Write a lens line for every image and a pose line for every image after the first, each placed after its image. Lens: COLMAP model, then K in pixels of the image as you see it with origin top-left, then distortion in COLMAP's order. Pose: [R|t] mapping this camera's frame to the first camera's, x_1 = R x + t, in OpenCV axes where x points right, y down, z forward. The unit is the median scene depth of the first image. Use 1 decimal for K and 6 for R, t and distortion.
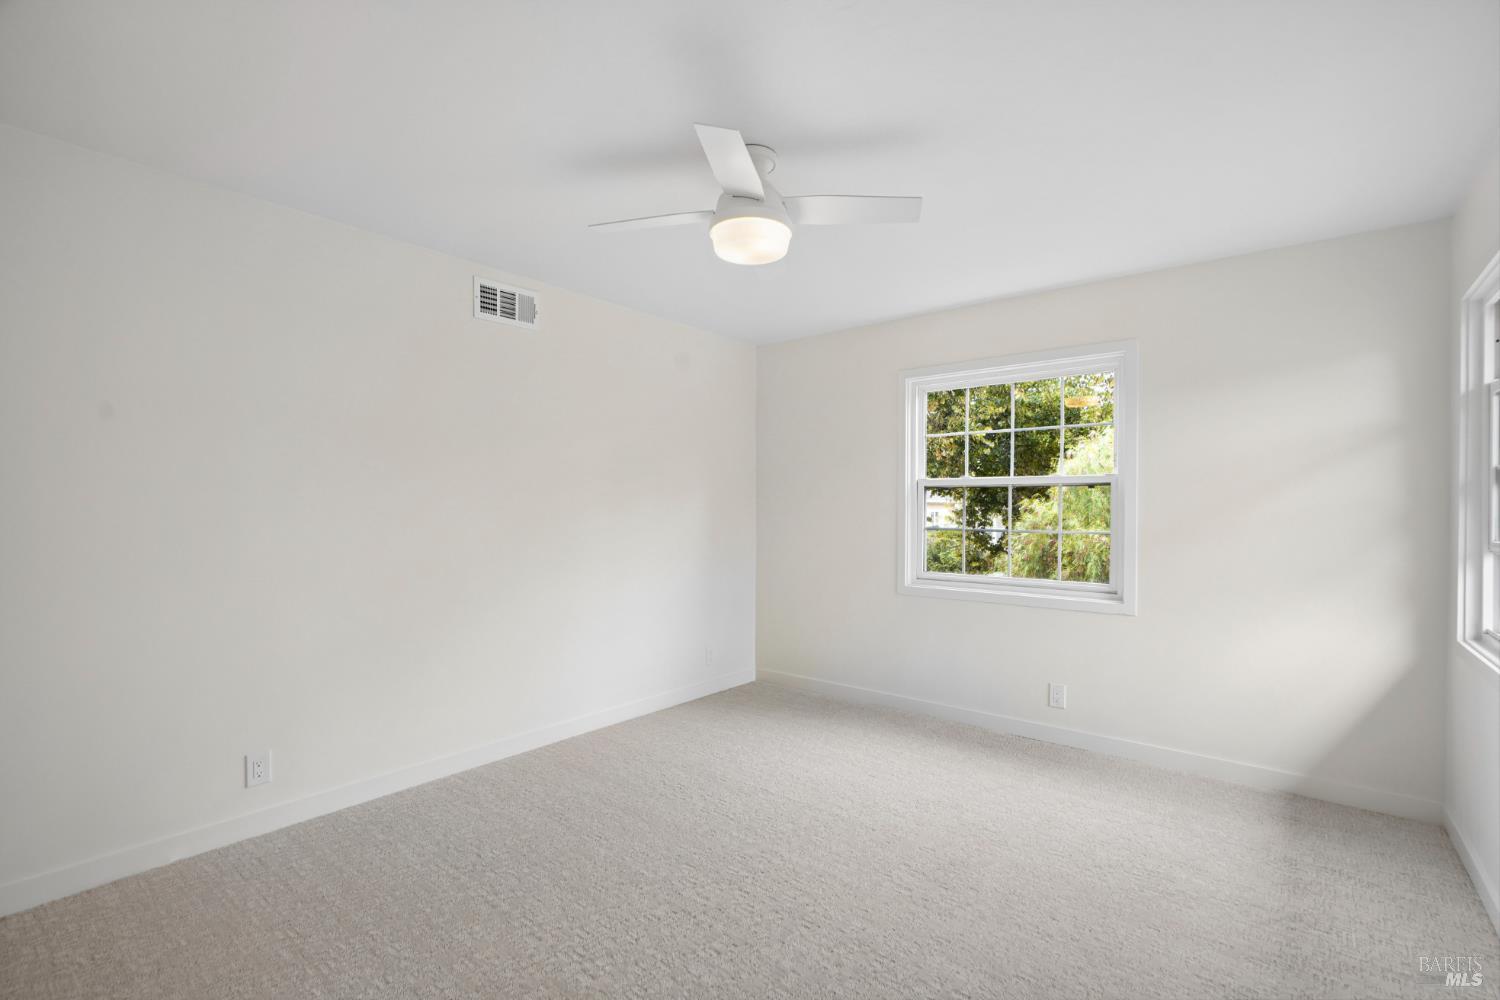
lens RADIAL K [[661.9, 0, 745.7], [0, 661.9, 529.1], [0, 0, 1]] dist [-0.002895, -0.000598]
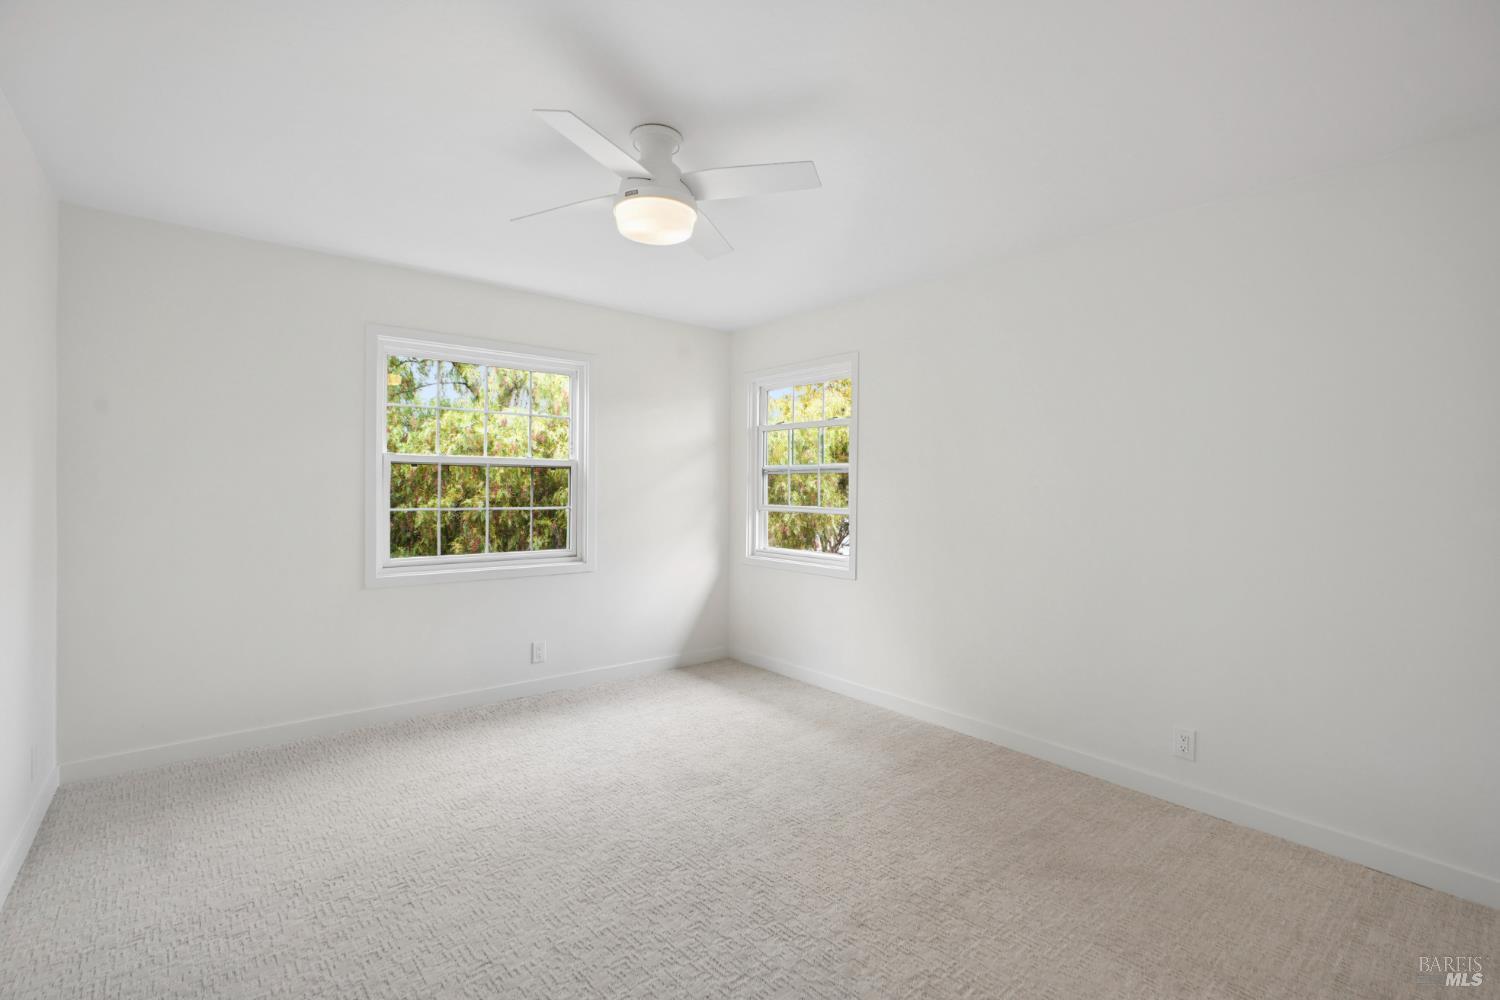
lens RADIAL K [[673.8, 0, 748.4], [0, 673.8, 508.9], [0, 0, 1]] dist [-0.000986, 0.000424]
pose [[0.207971, -0.033888, 0.977548, -0.604590], [0.022612, 0.999299, 0.029832, -0.021140], [-0.977874, 0.015900, 0.208591, 0.419316]]
